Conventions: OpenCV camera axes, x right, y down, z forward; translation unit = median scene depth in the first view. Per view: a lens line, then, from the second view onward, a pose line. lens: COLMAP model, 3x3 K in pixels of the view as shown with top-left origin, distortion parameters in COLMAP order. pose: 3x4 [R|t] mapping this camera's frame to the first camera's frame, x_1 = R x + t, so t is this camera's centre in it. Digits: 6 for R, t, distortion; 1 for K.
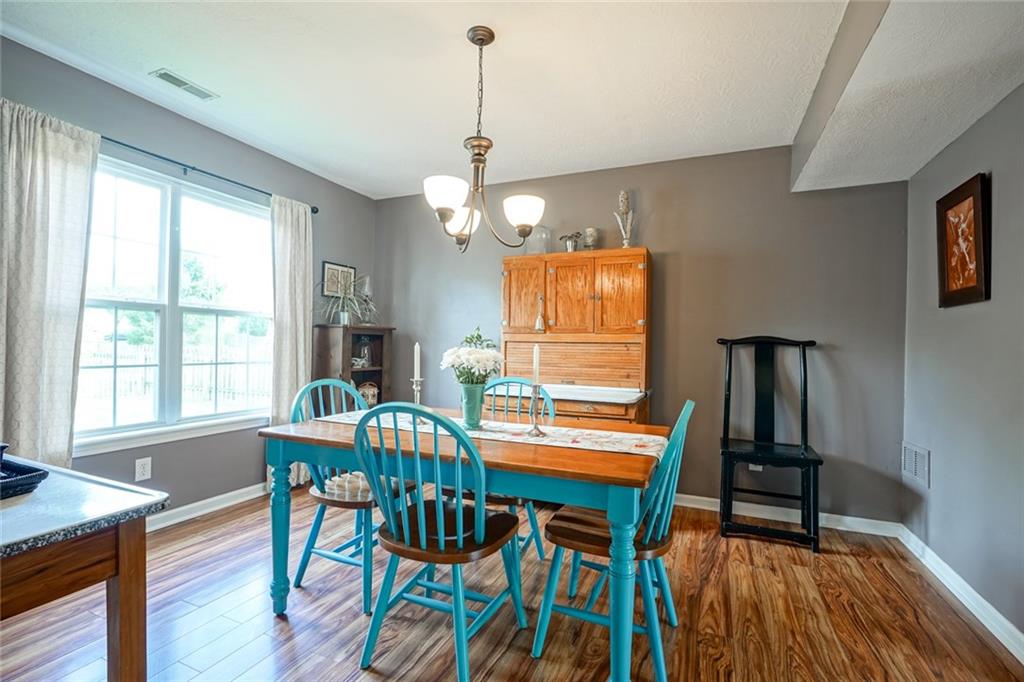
lens RADIAL K [[464.8, 0, 512.0], [0, 464.8, 341.0], [0, 0, 1]] dist [0.000423, 0.000336]
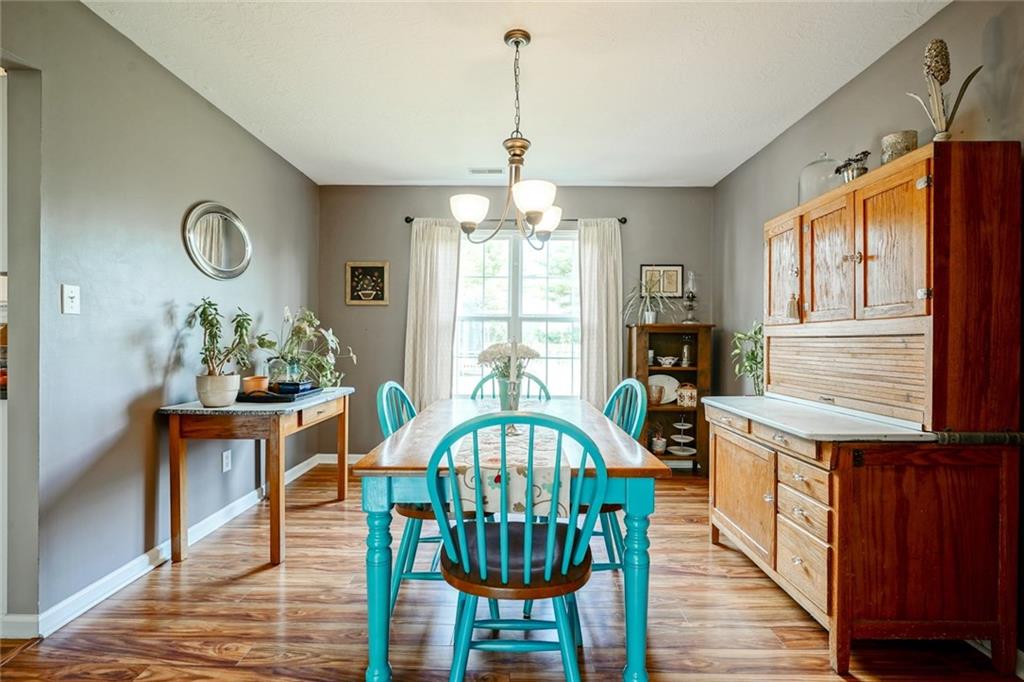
lens RADIAL K [[471.4, 0, 504.9], [0, 471.4, 354.0], [0, 0, 1]] dist [-0.008753, 0.000388]
pose [[0.371336, 0.012352, -0.928416, 0.570156], [0.006638, 0.999851, 0.015957, 0.014309], [0.928475, -0.012089, 0.371199, 0.374344]]
